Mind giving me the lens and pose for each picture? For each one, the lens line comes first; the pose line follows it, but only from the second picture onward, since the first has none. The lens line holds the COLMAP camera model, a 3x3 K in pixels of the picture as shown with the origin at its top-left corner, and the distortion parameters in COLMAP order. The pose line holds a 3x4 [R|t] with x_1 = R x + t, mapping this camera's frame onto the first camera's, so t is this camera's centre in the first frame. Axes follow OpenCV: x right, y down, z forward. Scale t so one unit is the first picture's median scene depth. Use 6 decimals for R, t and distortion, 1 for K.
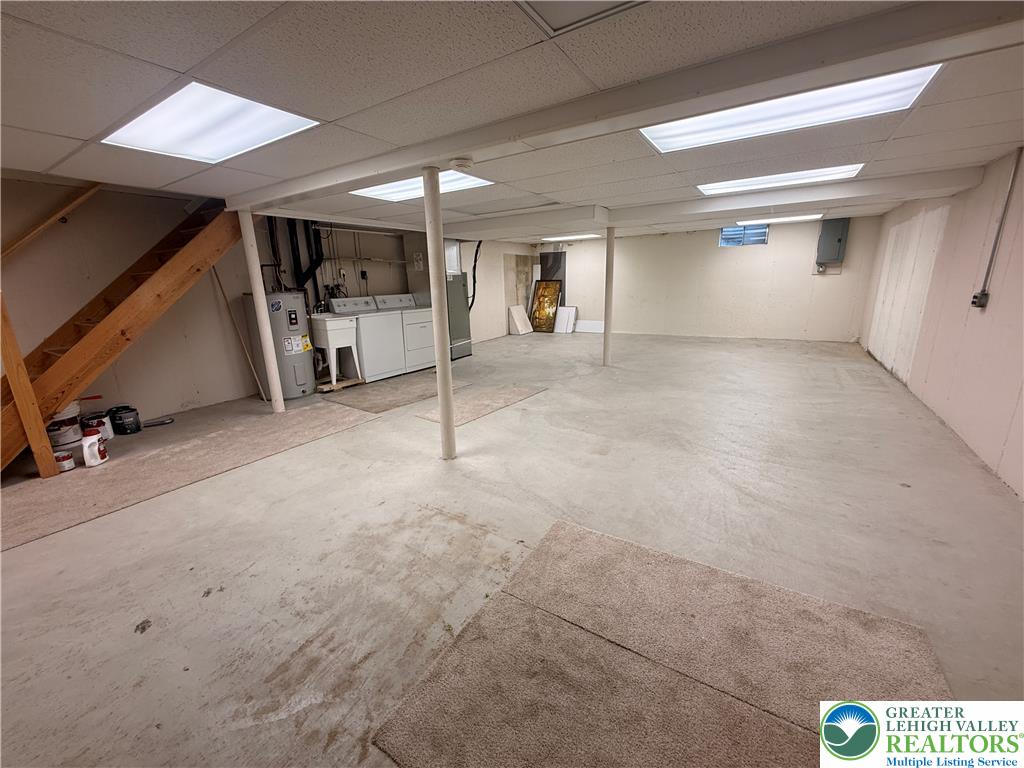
lens RADIAL K [[407.7, 0, 509.7], [0, 407.7, 385.2], [0, 0, 1]] dist [-0.001112, -0.000436]
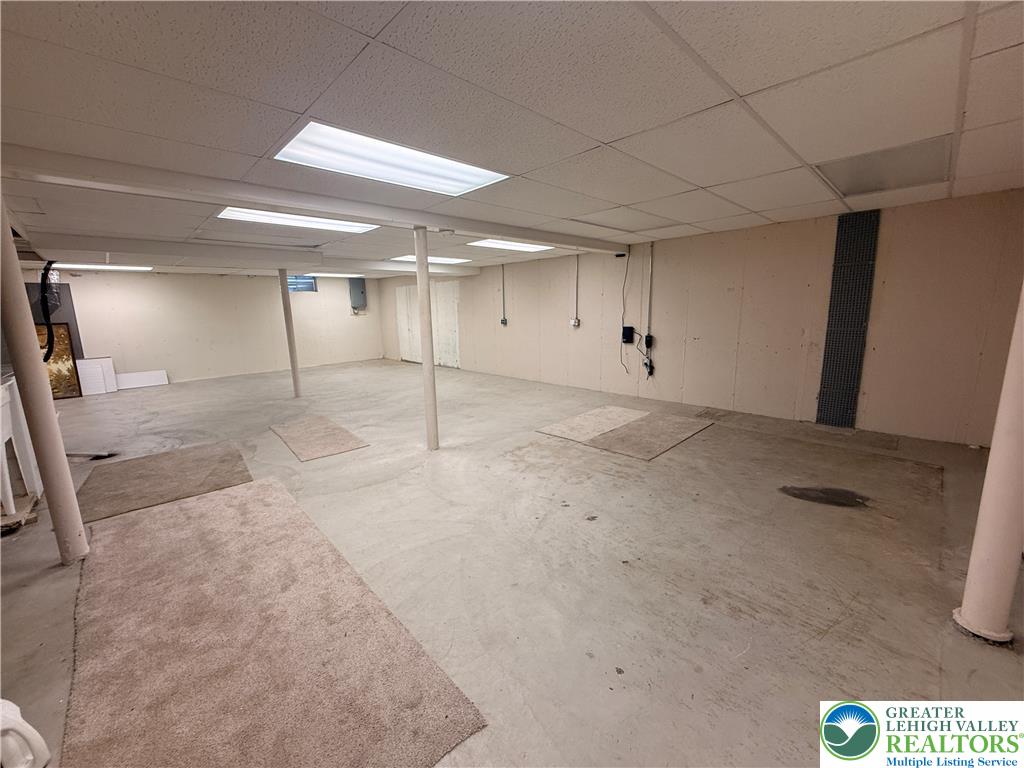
lens RADIAL K [[407.7, 0, 507.0], [0, 407.7, 383.3], [0, 0, 1]] dist [-0.001112, -0.000436]
pose [[0.231869, -0.155310, 0.960268, -1.295151], [0.262982, 0.960420, 0.091834, -0.073660], [-0.936524, 0.231240, 0.263535, 0.415791]]
